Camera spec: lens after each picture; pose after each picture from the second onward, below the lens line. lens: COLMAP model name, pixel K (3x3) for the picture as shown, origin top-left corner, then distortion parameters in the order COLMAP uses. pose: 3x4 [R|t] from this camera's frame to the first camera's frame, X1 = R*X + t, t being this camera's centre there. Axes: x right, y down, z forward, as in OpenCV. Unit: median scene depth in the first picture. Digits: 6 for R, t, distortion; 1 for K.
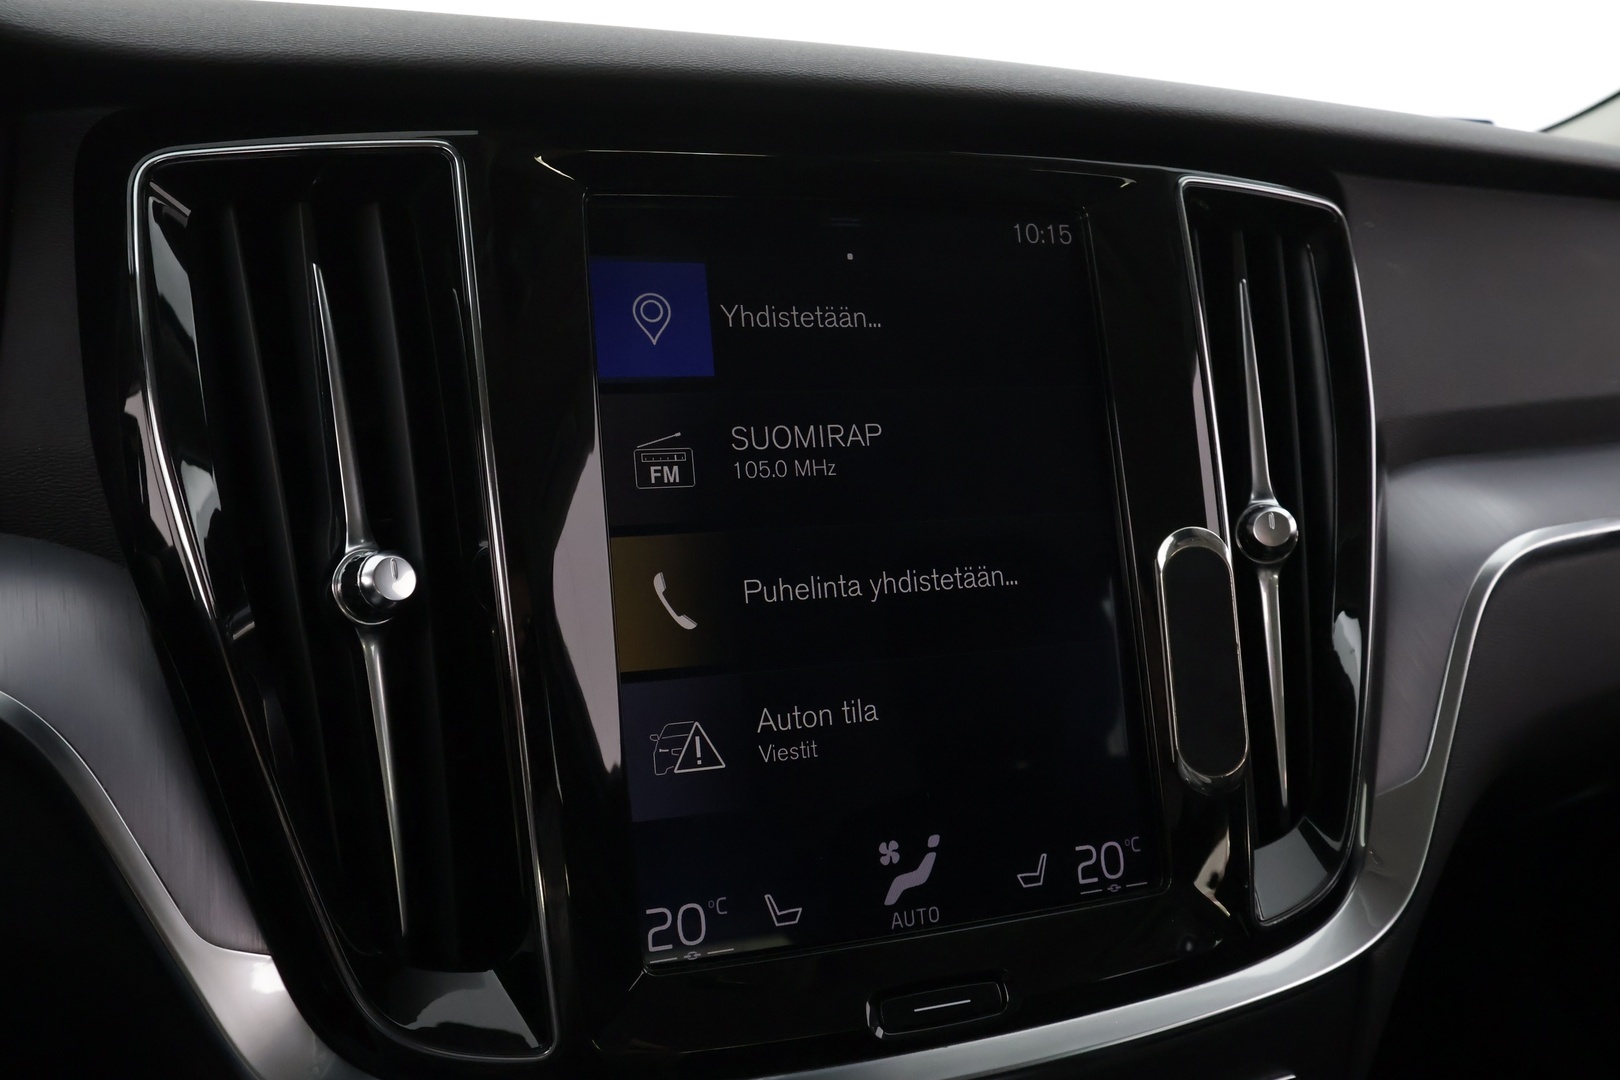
lens RADIAL K [[1363.9, 0, 807.1], [0, 1363.9, 518.0], [0, 0, 1]] dist [-0.005988, -0.002924]
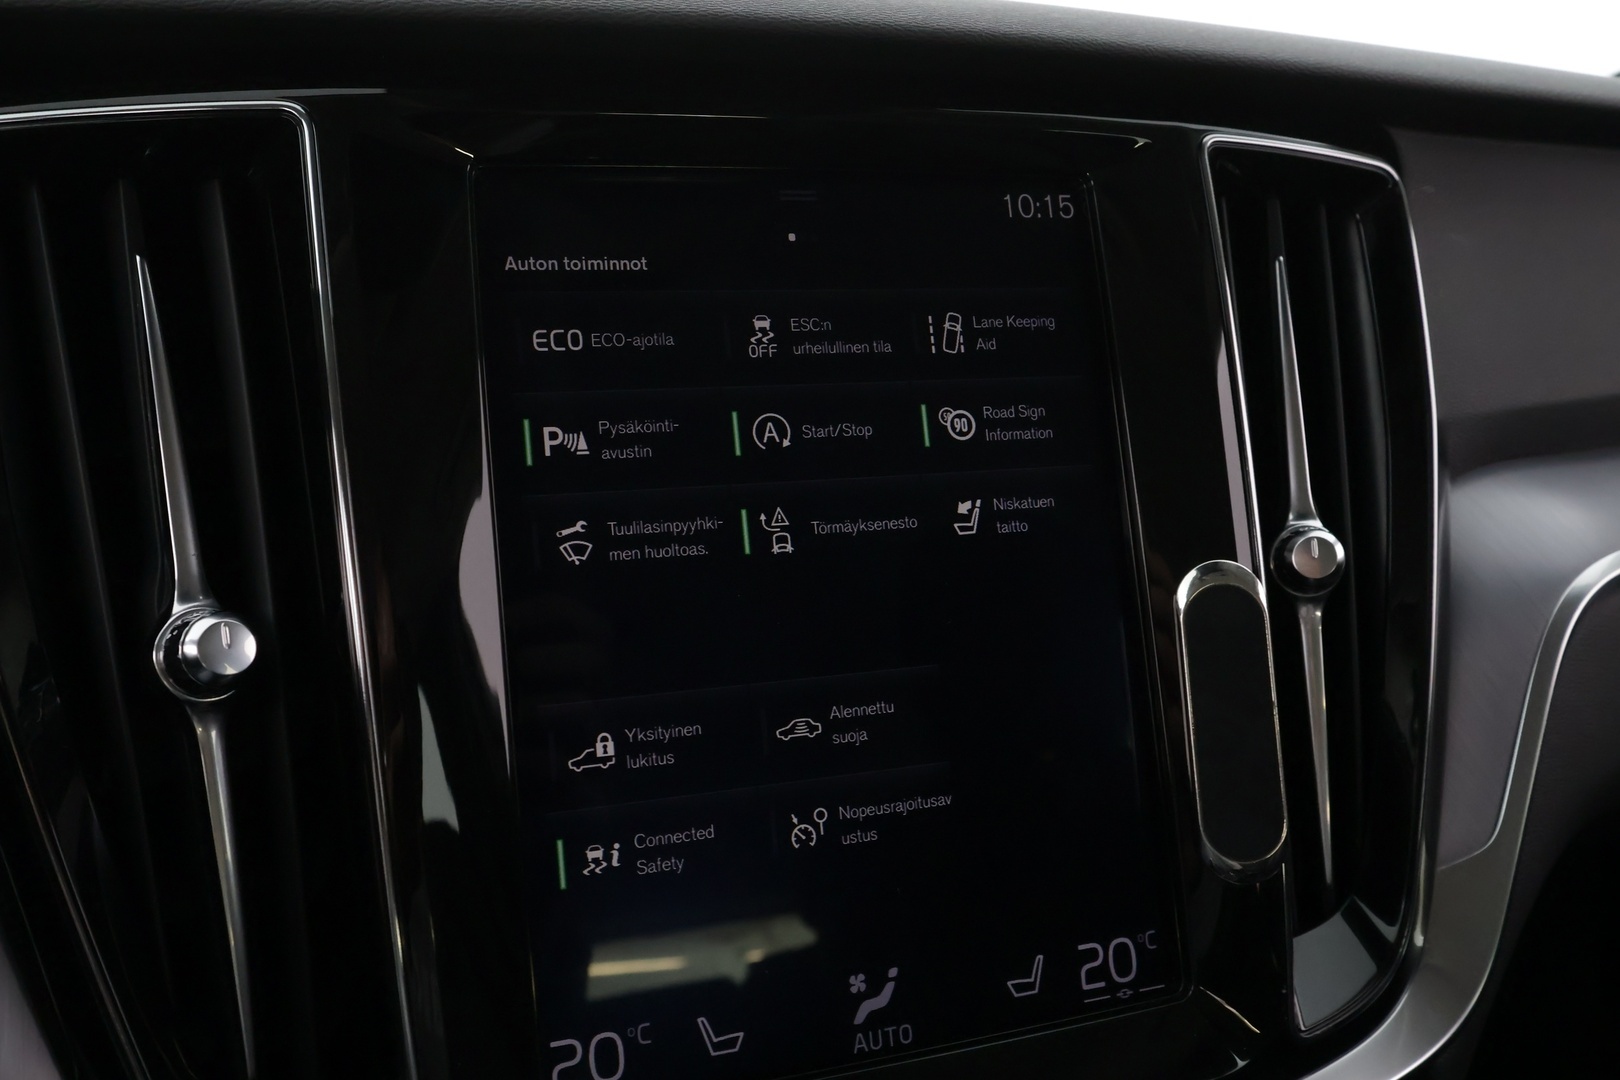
lens RADIAL K [[1380.3, 0, 810.0], [0, 1380.3, 540.0], [0, 0, 1]] dist [-0.003569, -0.001860]
pose [[0.999814, -0.009310, -0.016900, 0.049292], [0.009859, 0.999416, 0.032724, -0.036460], [0.016586, -0.032885, 0.999322, 0.160767]]
